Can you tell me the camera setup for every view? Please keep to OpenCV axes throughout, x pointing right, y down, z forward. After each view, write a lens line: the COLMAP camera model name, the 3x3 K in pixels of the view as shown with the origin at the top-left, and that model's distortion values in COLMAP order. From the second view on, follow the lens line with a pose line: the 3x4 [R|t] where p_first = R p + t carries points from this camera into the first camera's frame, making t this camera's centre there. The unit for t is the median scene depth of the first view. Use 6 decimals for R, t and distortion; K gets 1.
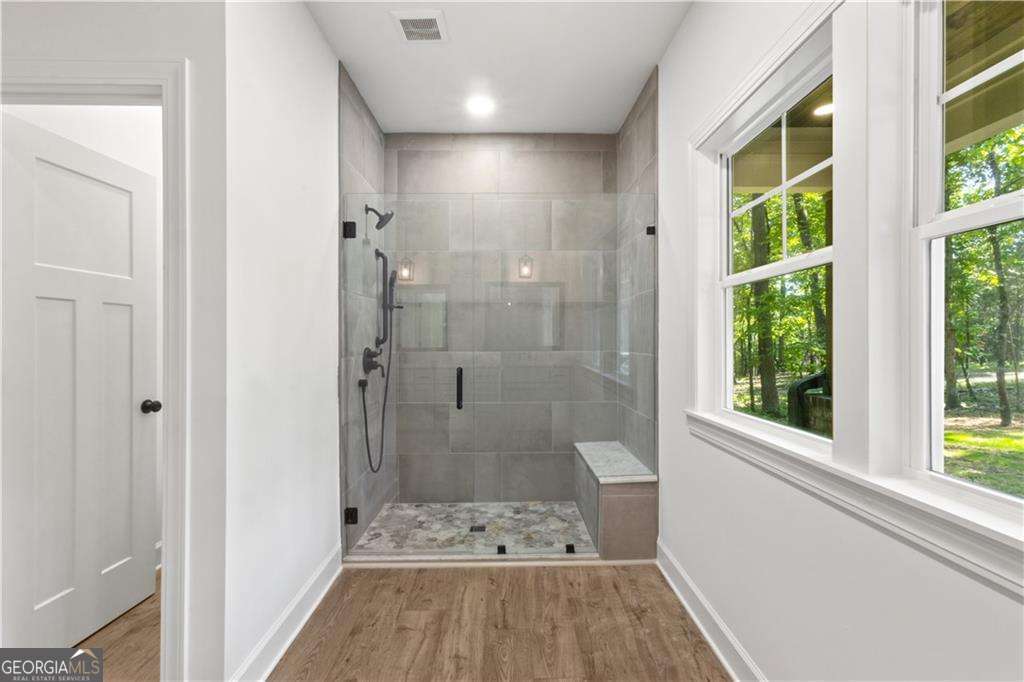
lens RADIAL K [[486.1, 0, 514.8], [0, 486.1, 340.3], [0, 0, 1]] dist [0.002600, -0.000124]
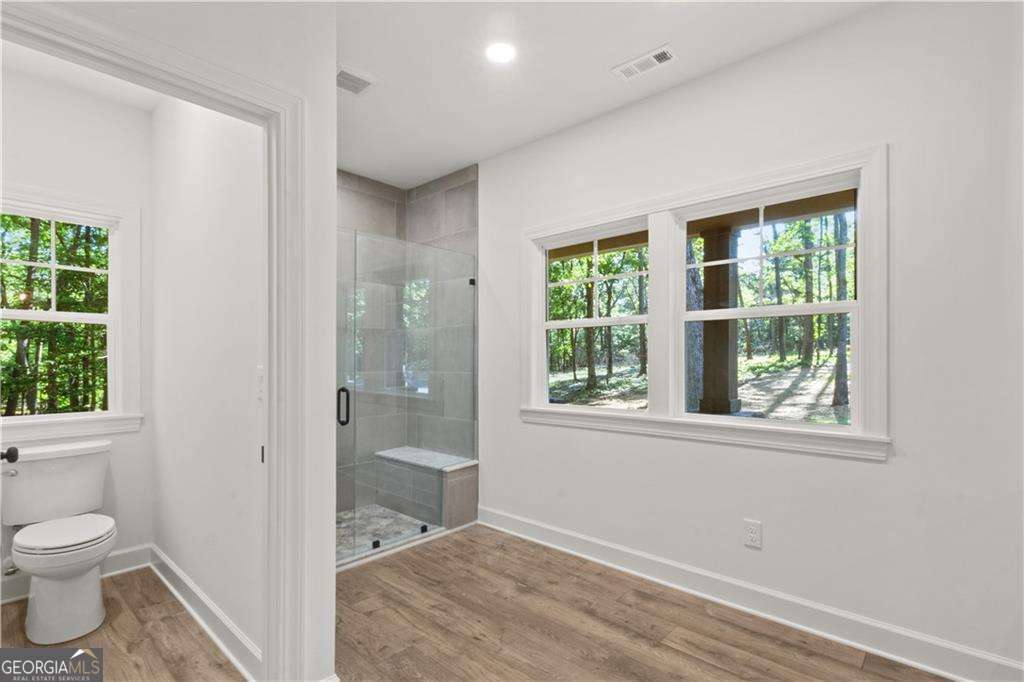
lens RADIAL K [[486.1, 0, 529.6], [0, 486.1, 358.3], [0, 0, 1]] dist [0.002600, -0.000124]
pose [[0.672432, 0.004169, 0.740147, -0.644163], [0.000576, 0.999981, -0.006156, -0.001710], [-0.740158, 0.004566, 0.672417, -0.043980]]
